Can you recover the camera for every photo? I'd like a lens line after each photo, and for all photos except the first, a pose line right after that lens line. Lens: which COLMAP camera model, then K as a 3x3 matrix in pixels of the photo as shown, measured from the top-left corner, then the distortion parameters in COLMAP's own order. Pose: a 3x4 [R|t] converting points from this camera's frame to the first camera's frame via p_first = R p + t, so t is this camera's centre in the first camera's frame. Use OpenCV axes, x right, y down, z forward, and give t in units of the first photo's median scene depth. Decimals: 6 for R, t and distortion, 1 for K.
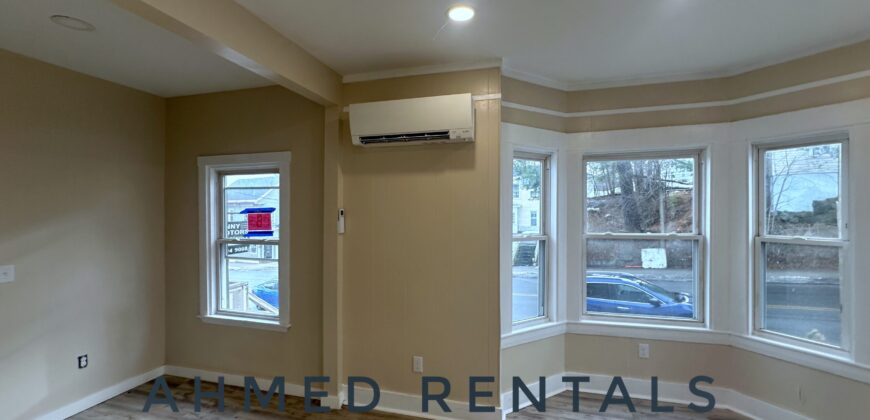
lens RADIAL K [[346.2, 0, 434.8], [0, 346.2, 212.1], [0, 0, 1]] dist [-0.002848, 0.000070]
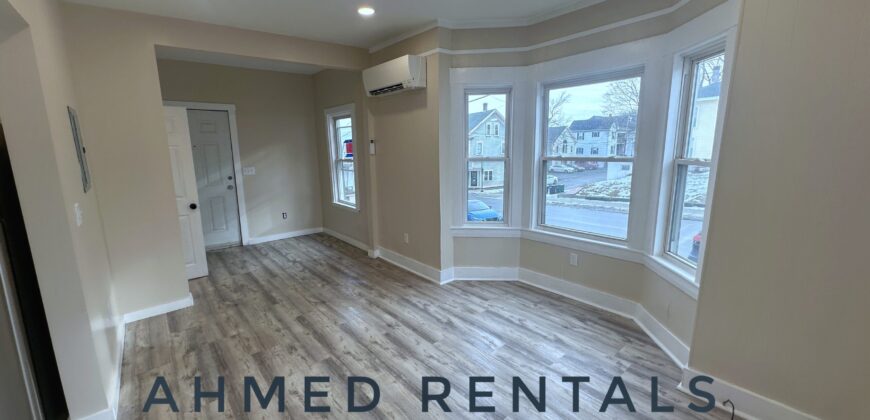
lens RADIAL K [[346.2, 0, 435.2], [0, 346.2, 210.2], [0, 0, 1]] dist [-0.002848, 0.000070]
pose [[0.822425, 0.094260, -0.561011, 0.838869], [0.012628, 0.982909, 0.183659, 0.023758], [0.568734, -0.158130, 0.807178, -0.157753]]
